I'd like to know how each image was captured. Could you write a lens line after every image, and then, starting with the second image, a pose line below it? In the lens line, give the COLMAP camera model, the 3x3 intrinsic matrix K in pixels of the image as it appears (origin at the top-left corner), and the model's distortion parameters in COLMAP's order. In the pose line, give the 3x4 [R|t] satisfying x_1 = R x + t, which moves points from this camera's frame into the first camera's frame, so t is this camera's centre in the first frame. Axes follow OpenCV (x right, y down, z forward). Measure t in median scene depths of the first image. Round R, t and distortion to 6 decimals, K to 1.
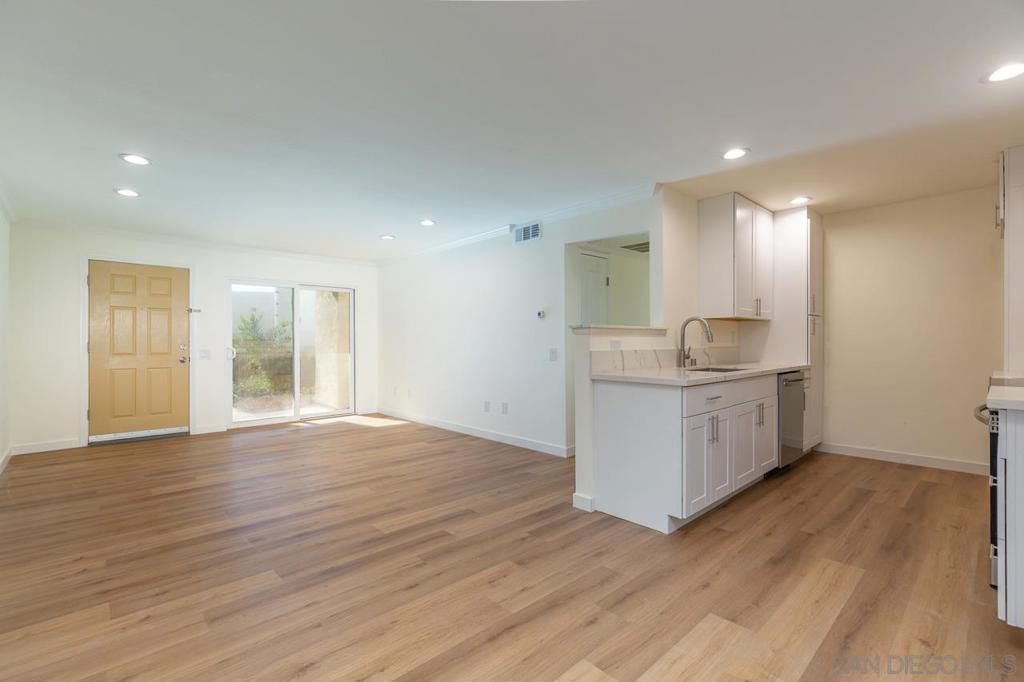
lens RADIAL K [[457.3, 0, 505.1], [0, 457.3, 343.6], [0, 0, 1]] dist [0.006011, -0.000405]
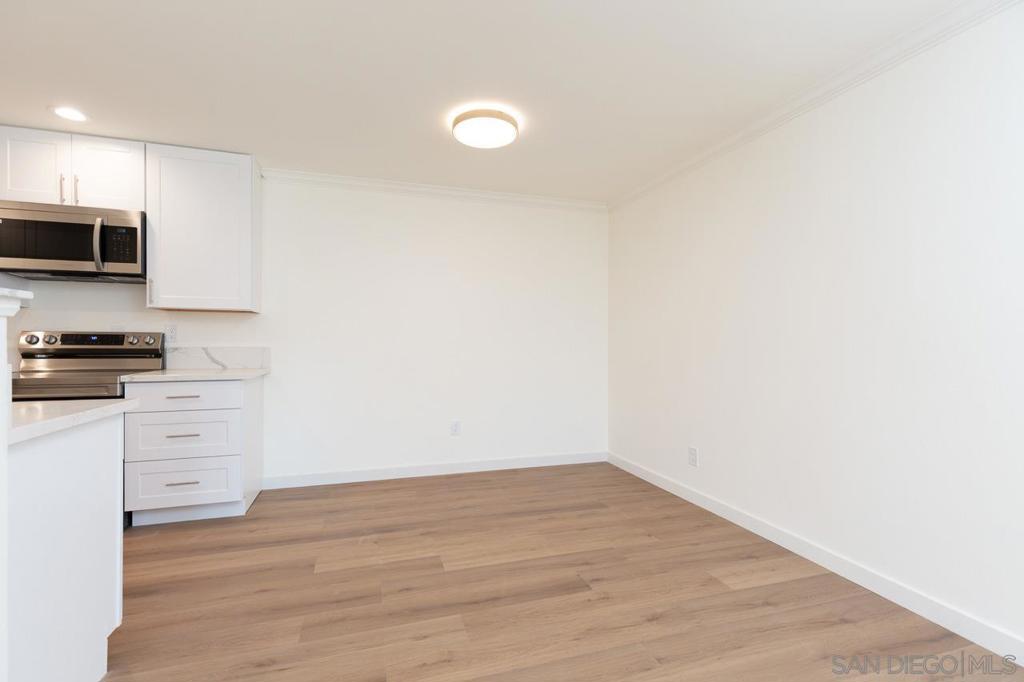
lens RADIAL K [[457.3, 0, 505.1], [0, 457.3, 343.6], [0, 0, 1]] dist [0.006011, -0.000405]
pose [[-0.905384, -0.001033, 0.424593, -0.246862], [0.001759, 0.999979, 0.006183, -0.002078], [-0.424591, 0.006345, -0.905363, 0.929287]]
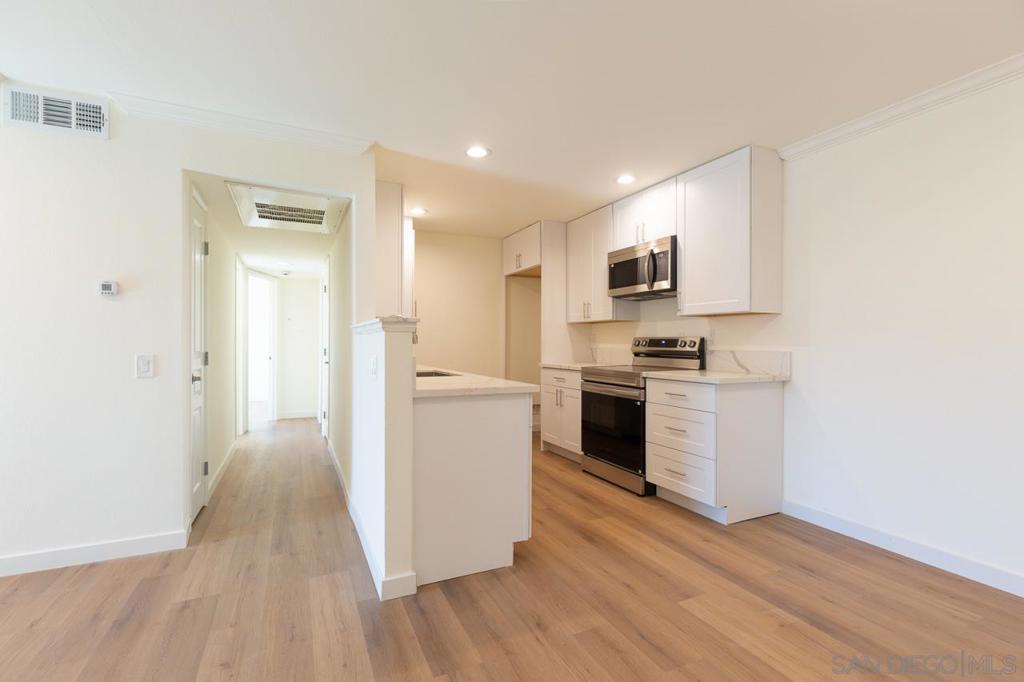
lens RADIAL K [[457.3, 0, 505.1], [0, 457.3, 343.6], [0, 0, 1]] dist [0.006011, -0.000405]
pose [[0.301940, 0.002243, 0.953324, -0.339923], [-0.000075, 0.999997, -0.002330, -0.002150], [-0.953327, 0.000632, 0.301939, 0.532505]]
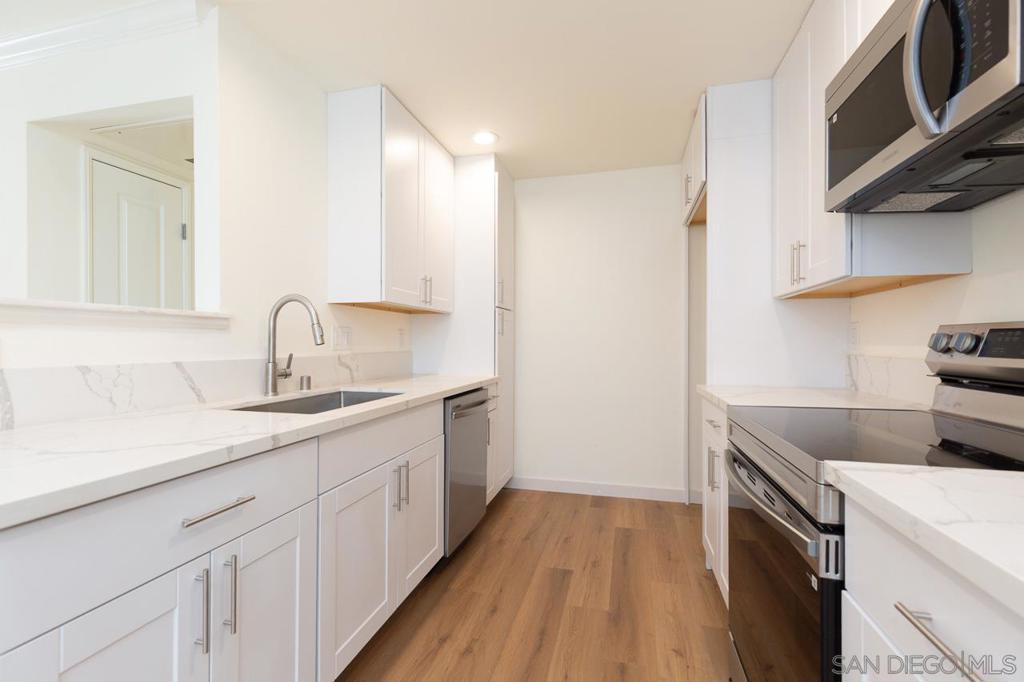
lens RADIAL K [[457.3, 0, 505.1], [0, 457.3, 343.6], [0, 0, 1]] dist [0.006011, -0.000405]
pose [[0.847775, 0.003806, 0.530342, 0.338182], [-0.002140, 0.999991, -0.003755, -0.003381], [-0.530351, 0.002048, 0.847775, 0.444141]]
